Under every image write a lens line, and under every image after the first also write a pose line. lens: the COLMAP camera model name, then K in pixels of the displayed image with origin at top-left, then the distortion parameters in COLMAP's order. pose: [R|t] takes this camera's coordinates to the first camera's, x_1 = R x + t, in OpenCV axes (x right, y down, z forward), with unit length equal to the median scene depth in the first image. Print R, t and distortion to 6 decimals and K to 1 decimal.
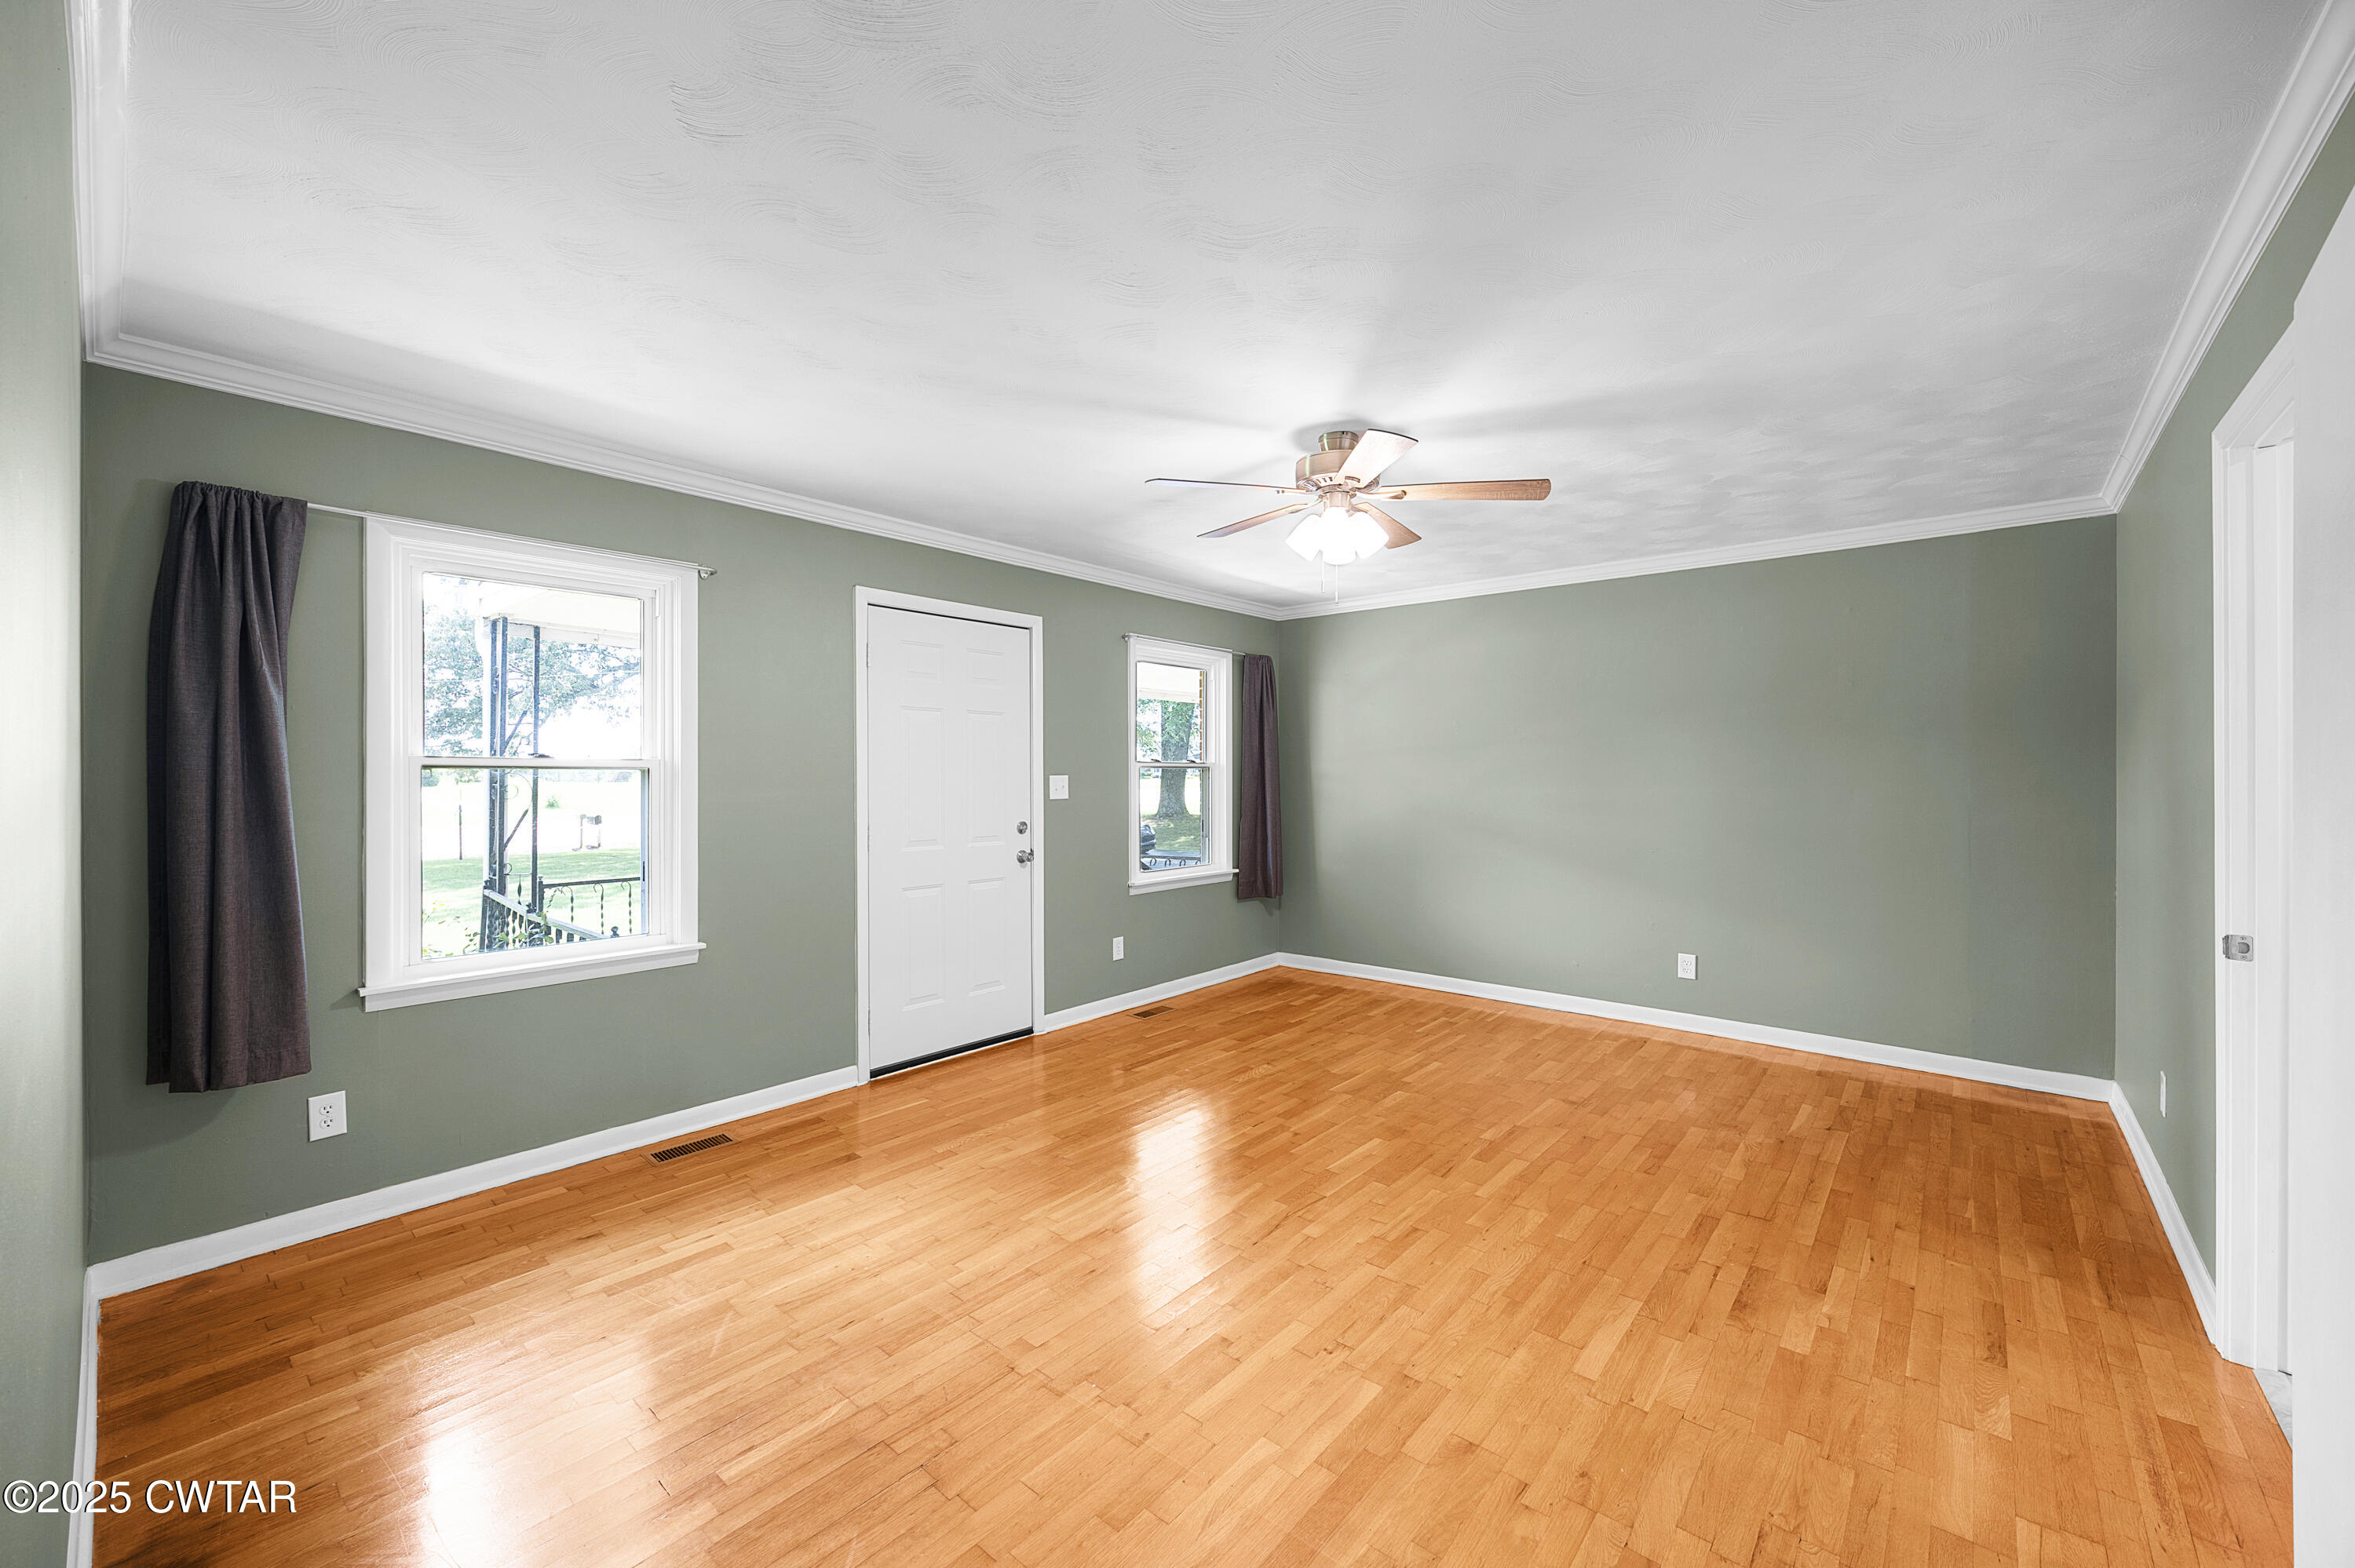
lens RADIAL K [[921.7, 0, 1169.3], [0, 921.7, 771.9], [0, 0, 1]] dist [-0.003226, -0.000431]
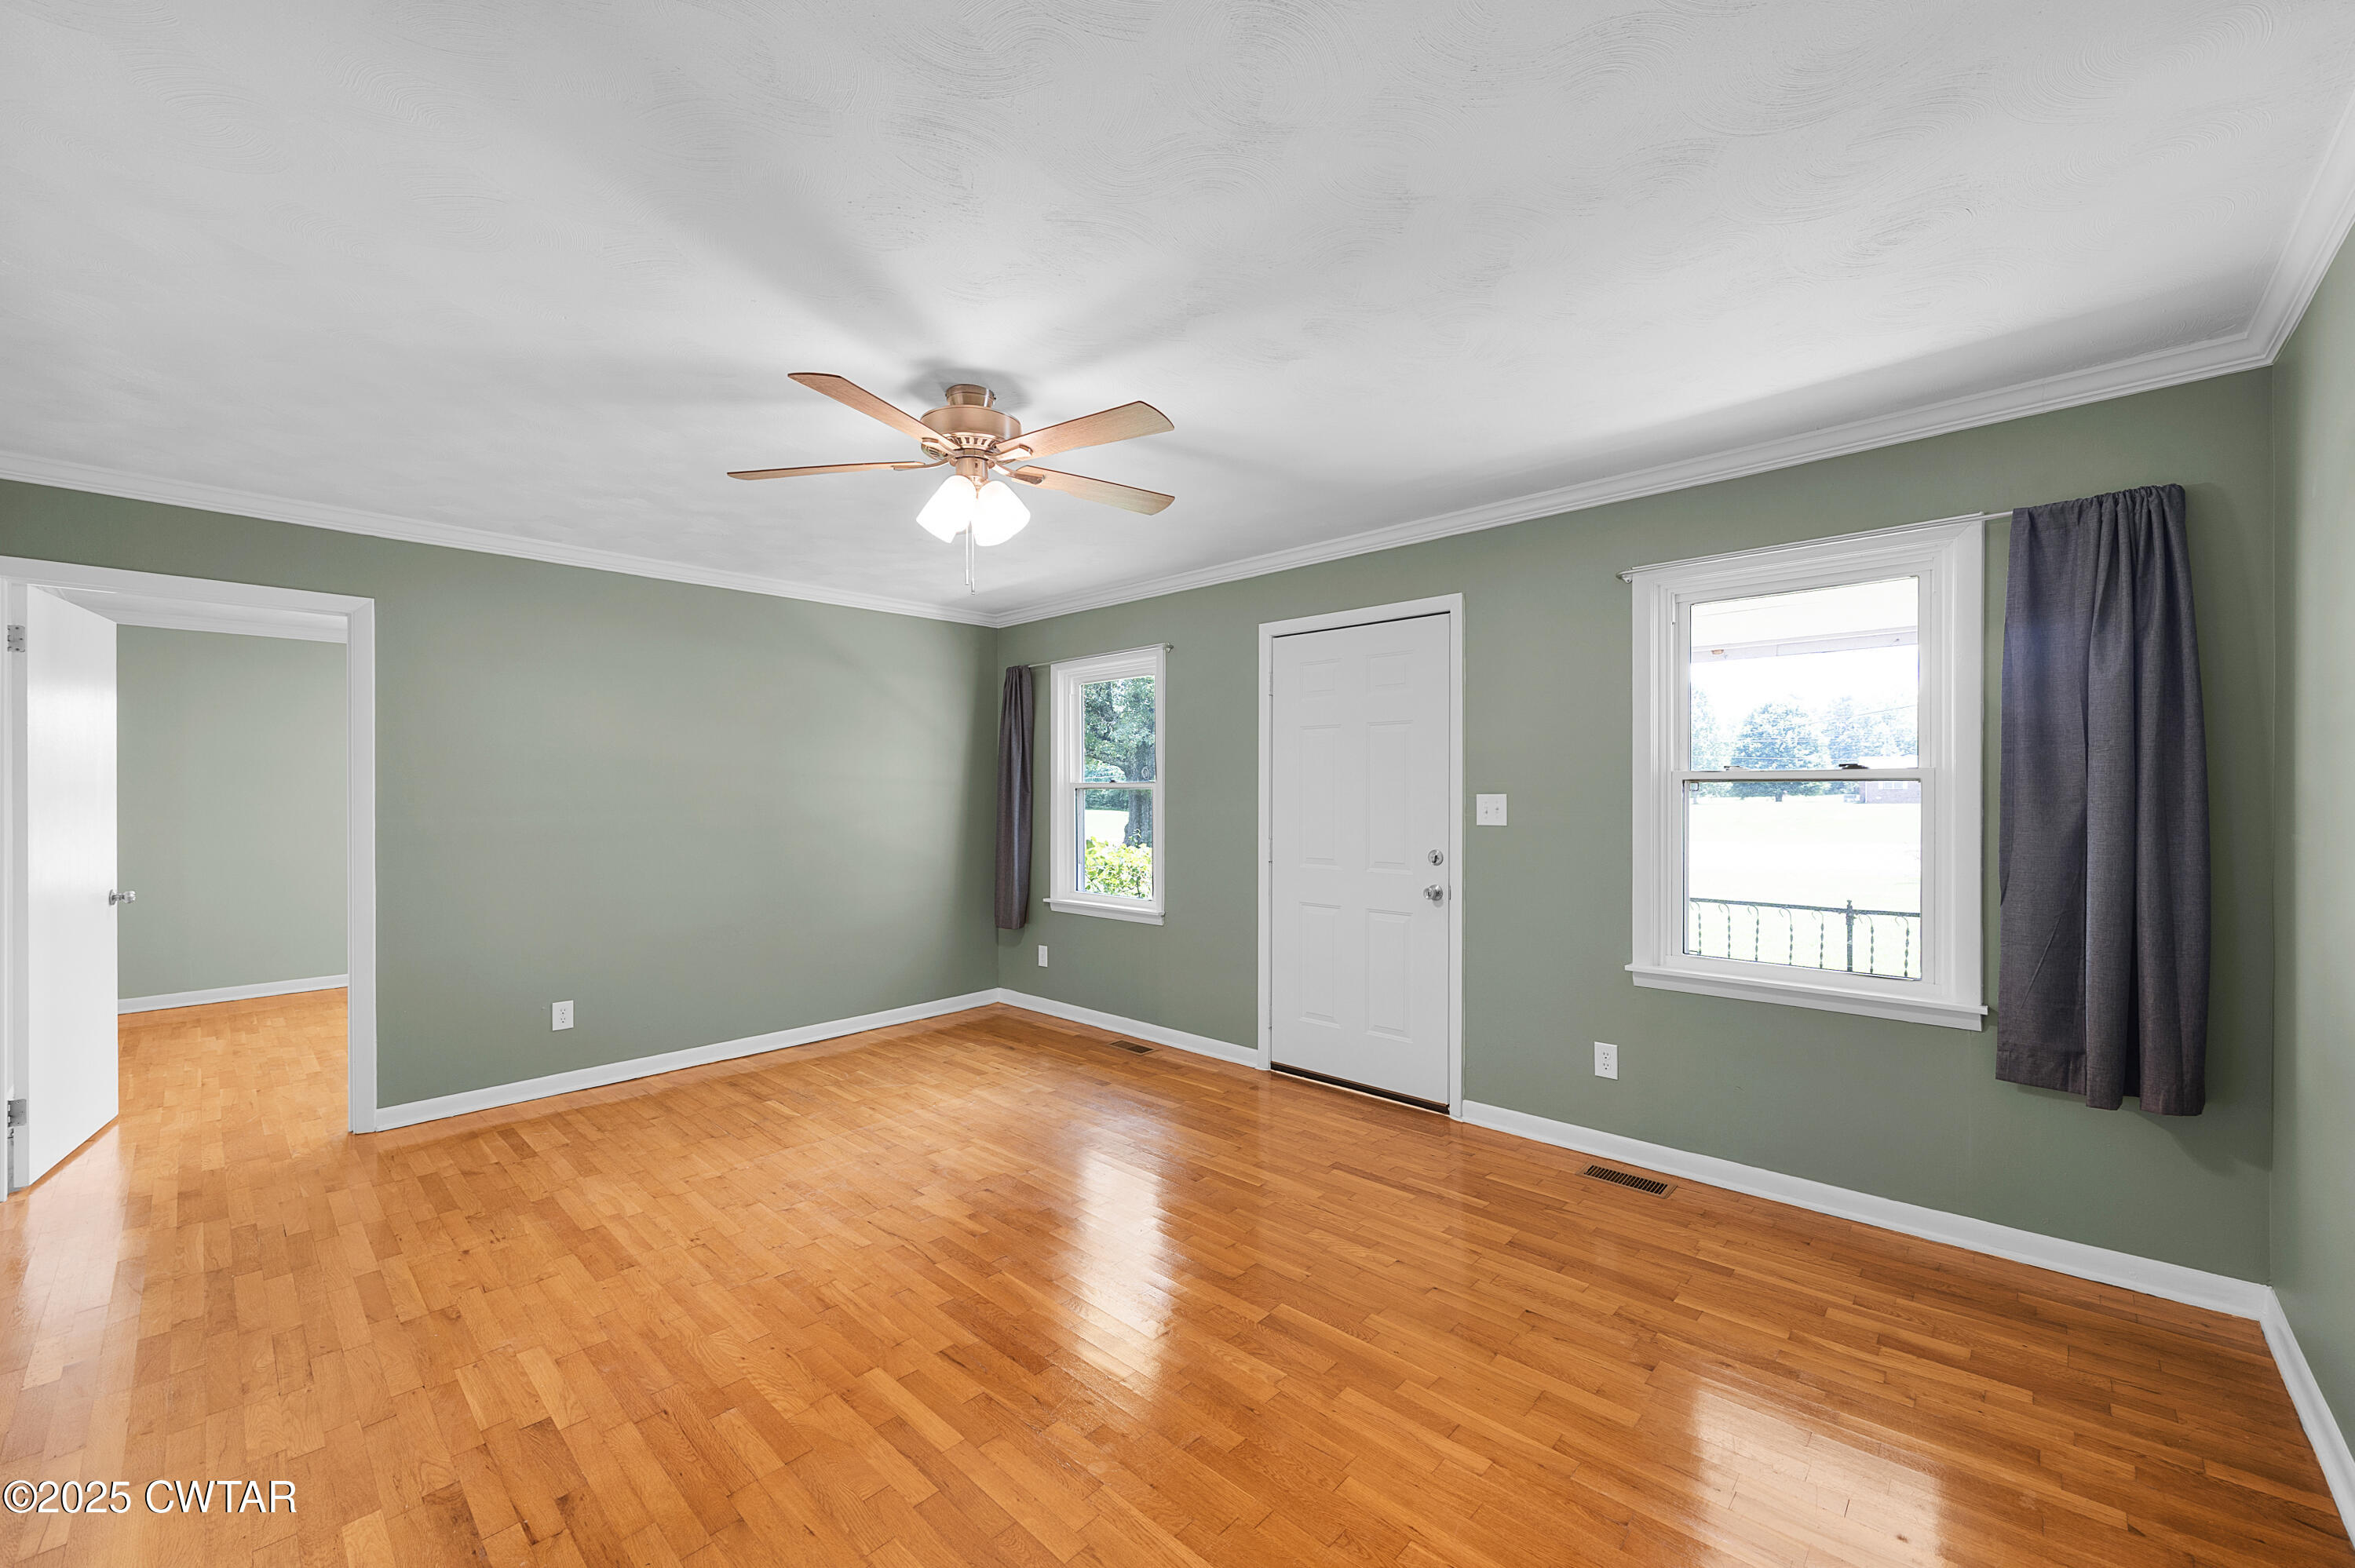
lens RADIAL K [[921.7, 0, 1183.7], [0, 921.7, 795.4], [0, 0, 1]] dist [-0.003226, -0.000431]
pose [[-0.035315, 0.006448, -0.999355, 0.724762], [0.003511, 0.999974, 0.006328, -0.000917], [0.999370, -0.003285, -0.035337, 0.874069]]
